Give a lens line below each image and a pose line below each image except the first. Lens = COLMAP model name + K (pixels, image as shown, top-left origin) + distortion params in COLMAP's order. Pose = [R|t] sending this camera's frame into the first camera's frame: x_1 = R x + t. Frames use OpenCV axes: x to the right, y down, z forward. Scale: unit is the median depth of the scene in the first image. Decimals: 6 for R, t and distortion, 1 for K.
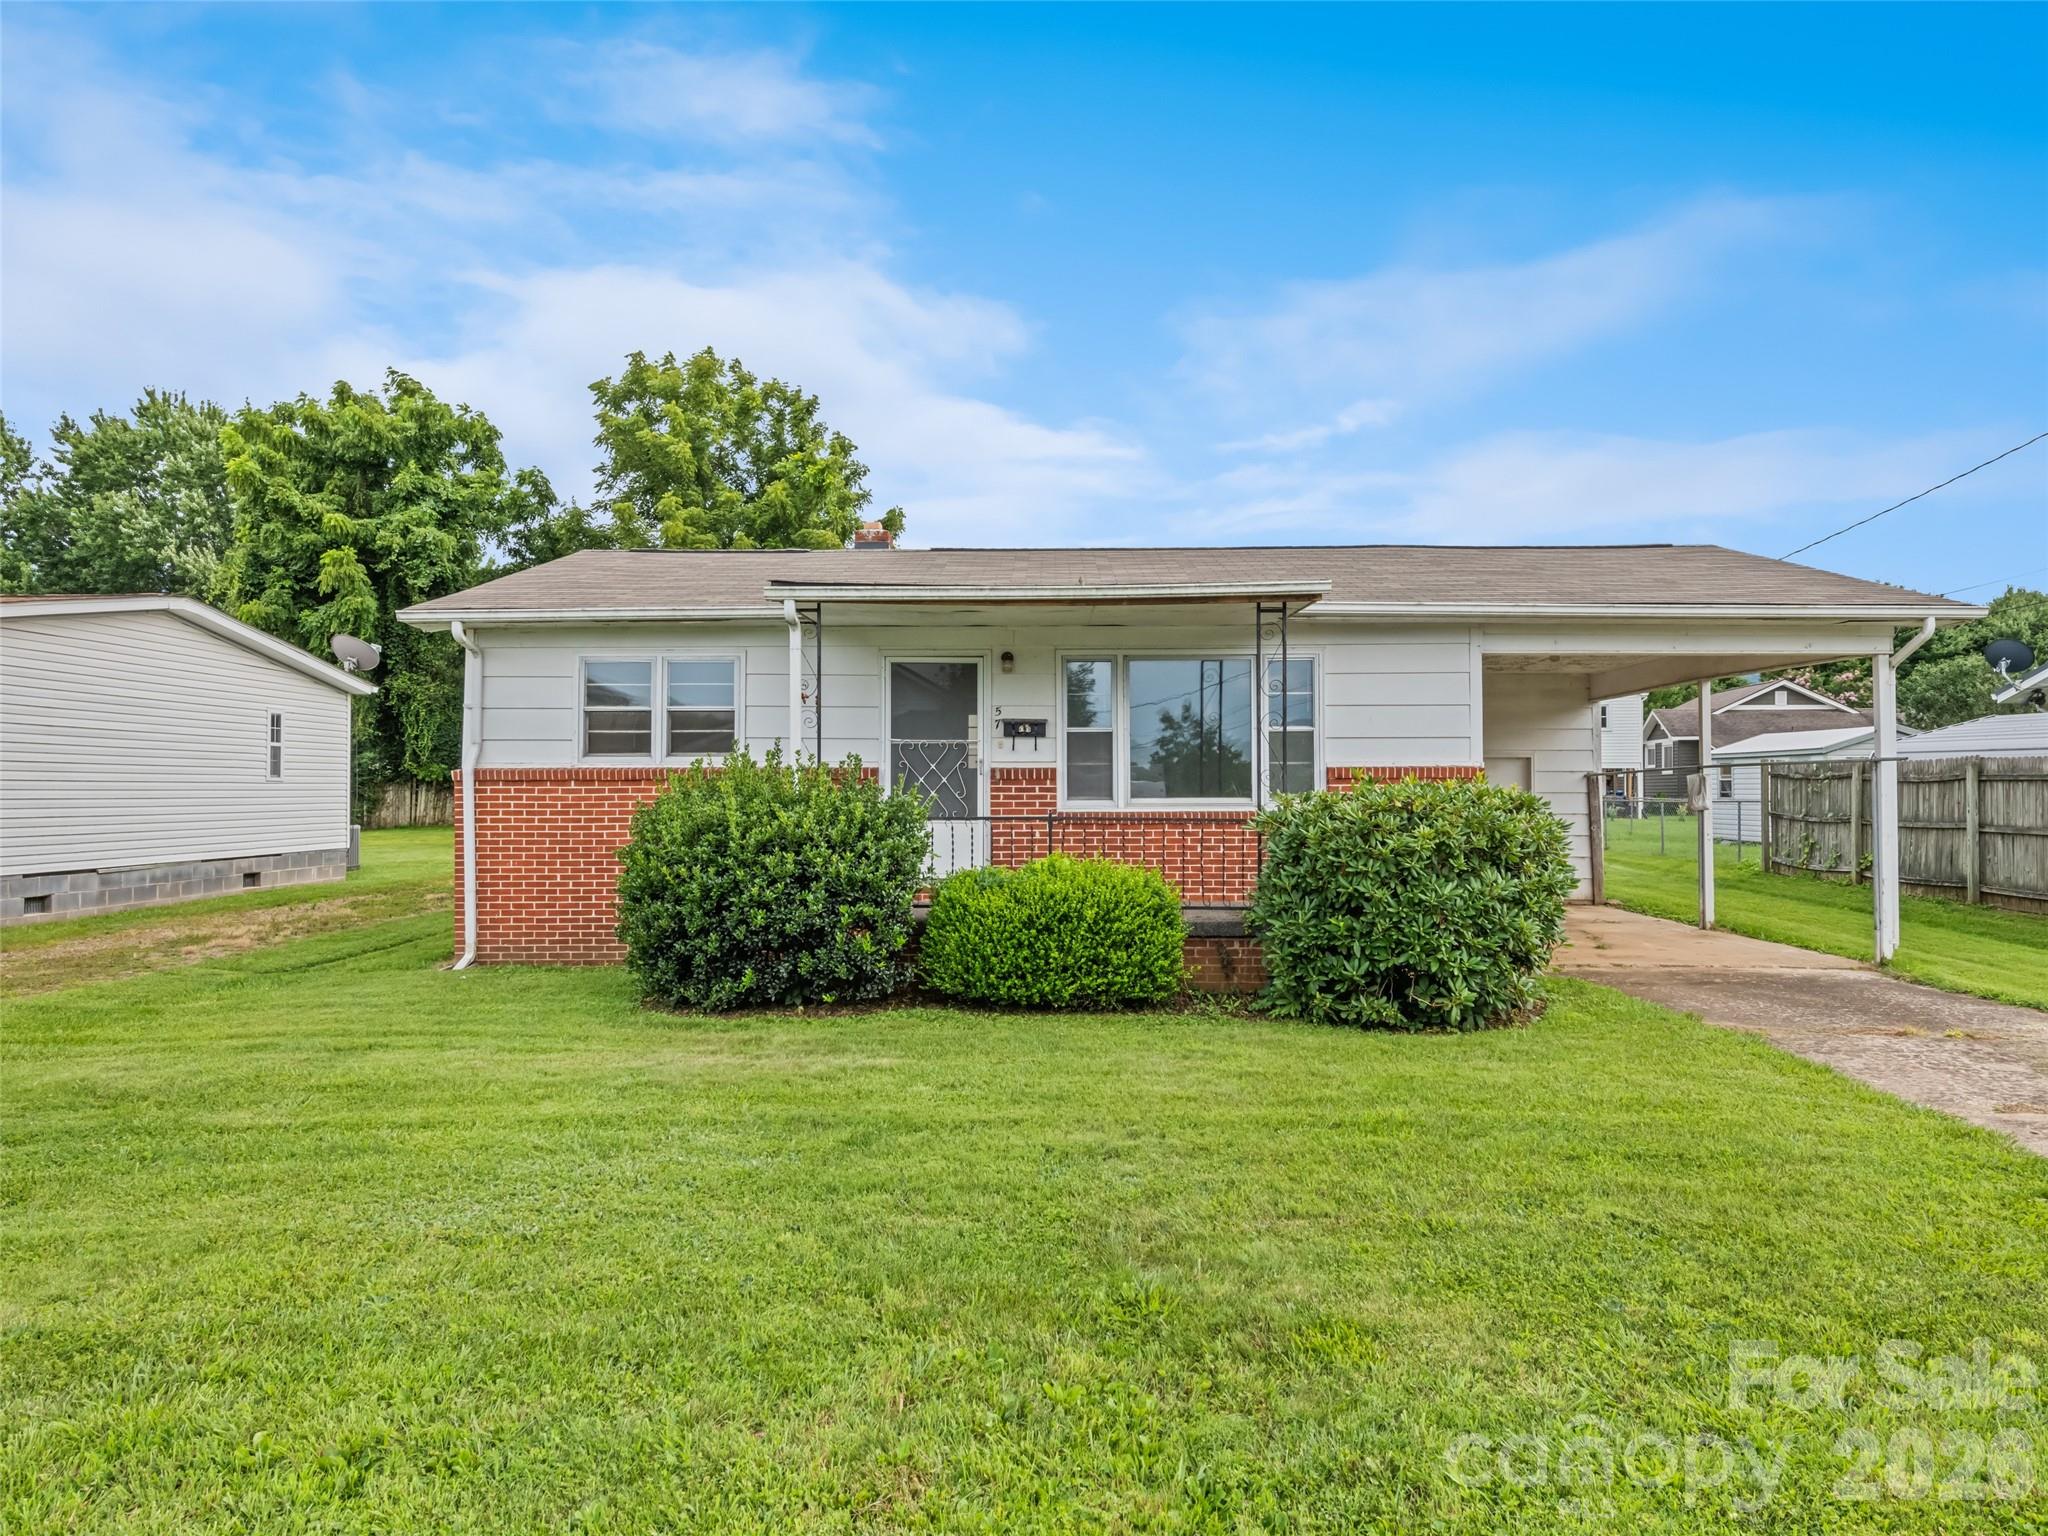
lens RADIAL K [[1233.4, 0, 1014.8], [0, 1233.4, 757.5], [0, 0, 1]] dist [0.004980, -0.000626]
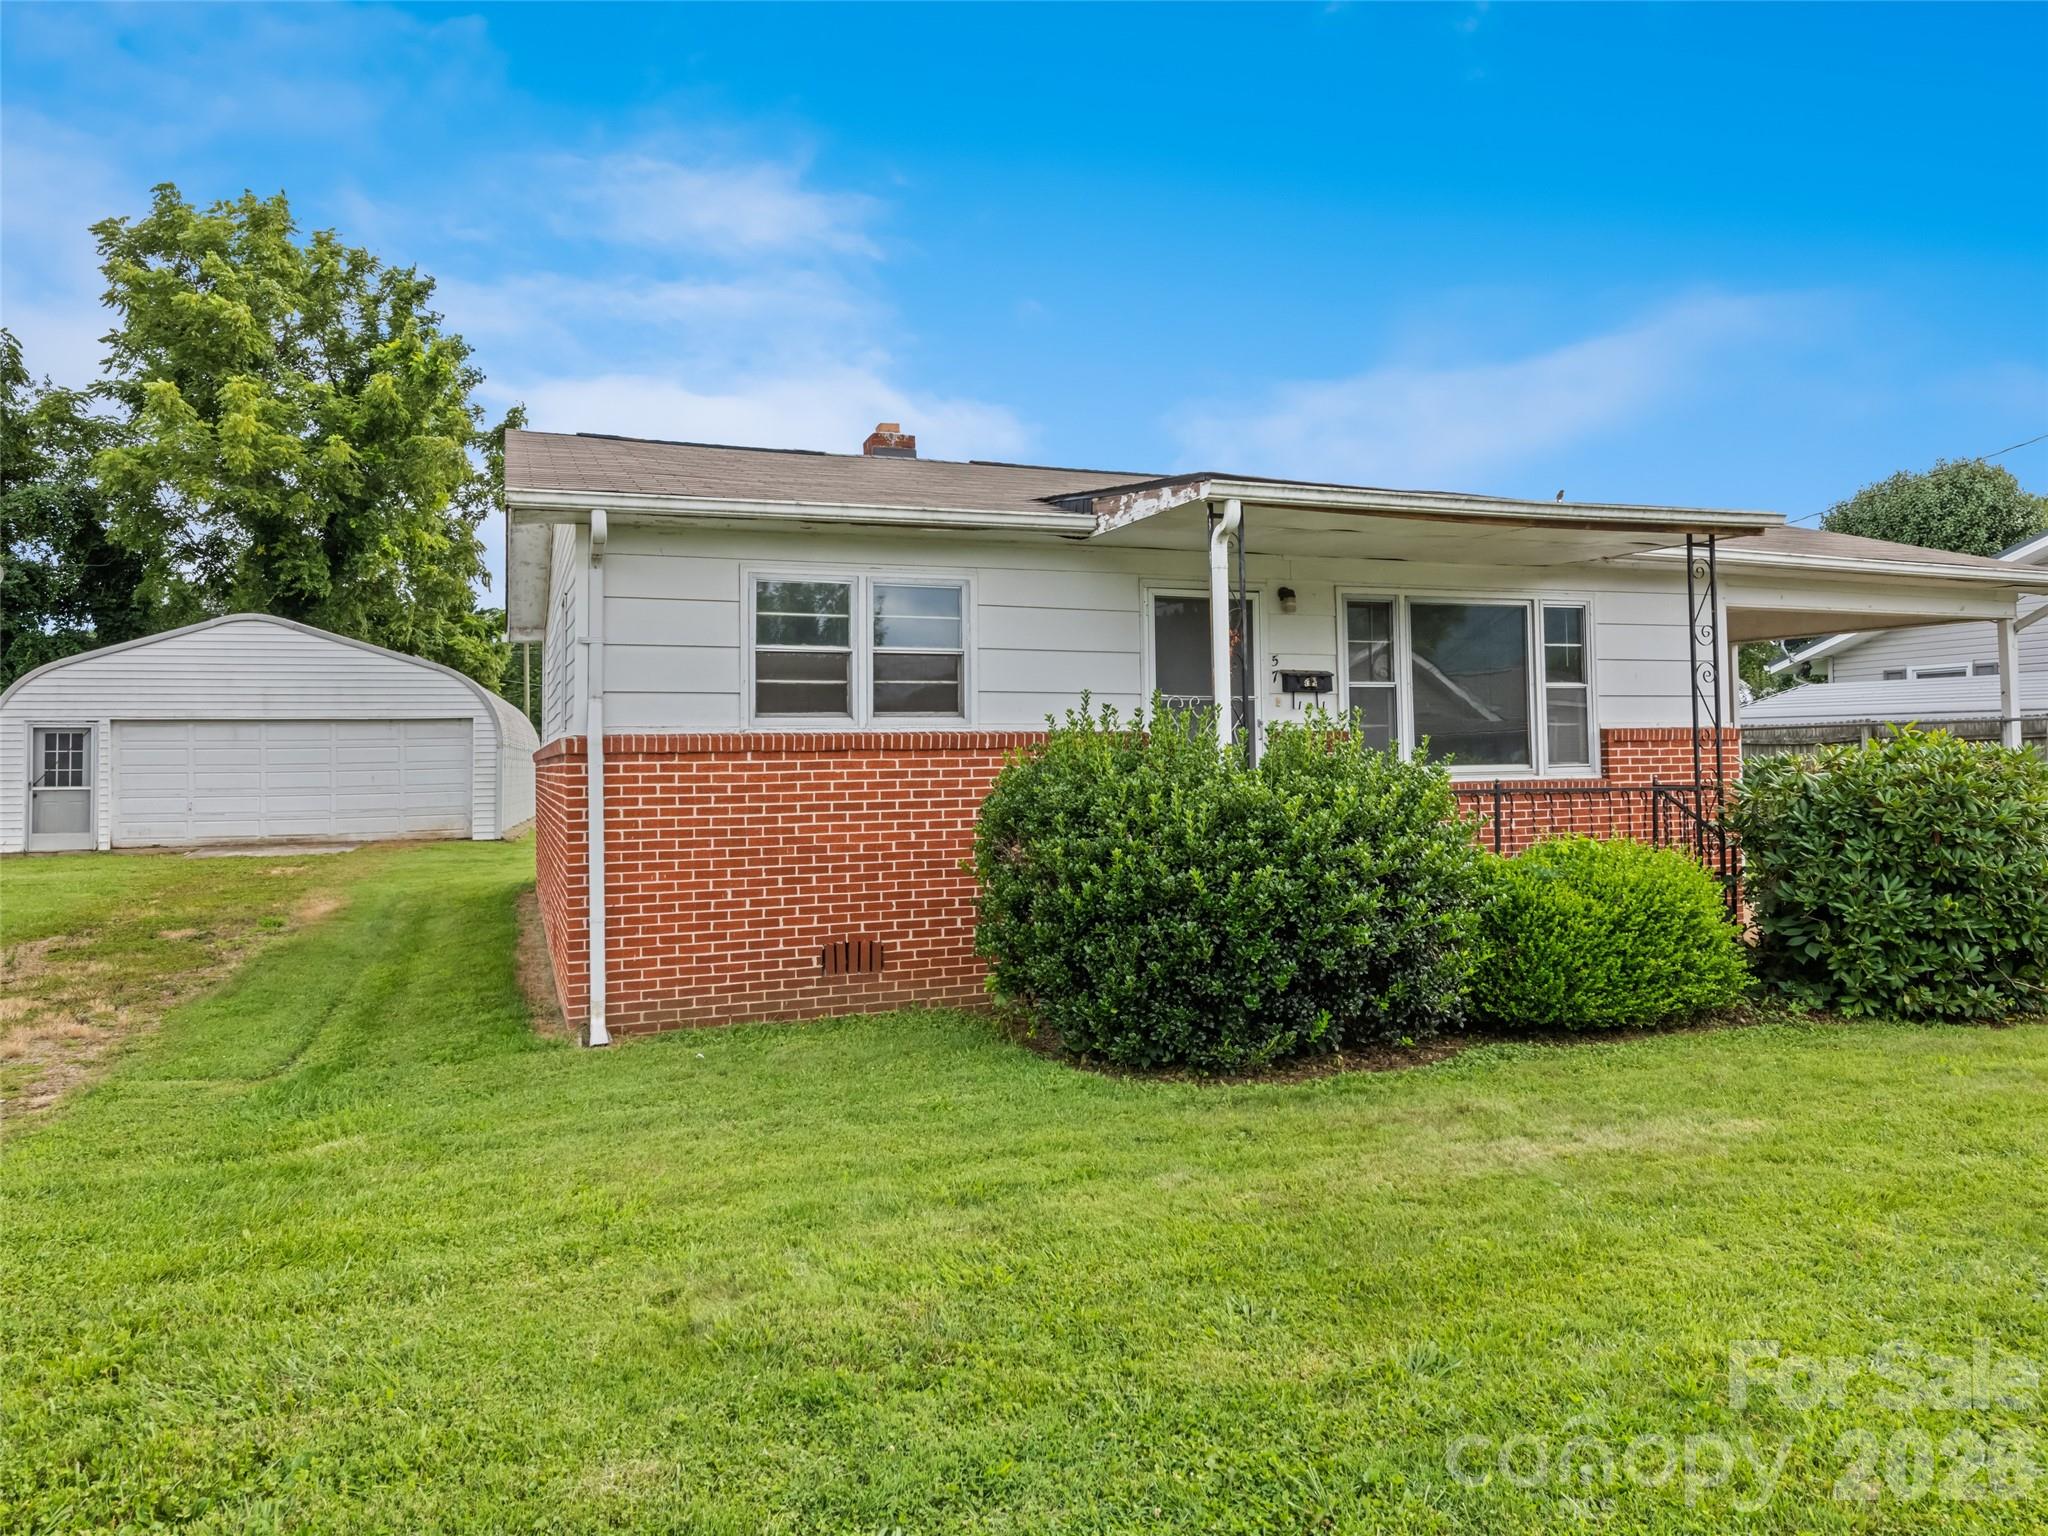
lens RADIAL K [[1332.3, 0, 994.6], [0, 1332.3, 696.9], [0, 0, 1]] dist [0.017171, -0.000292]
pose [[0.931952, 0.005244, 0.362545, -0.499992], [0.004464, 0.999654, -0.025934, 0.007919], [-0.362555, 0.025788, 0.931605, 0.257425]]
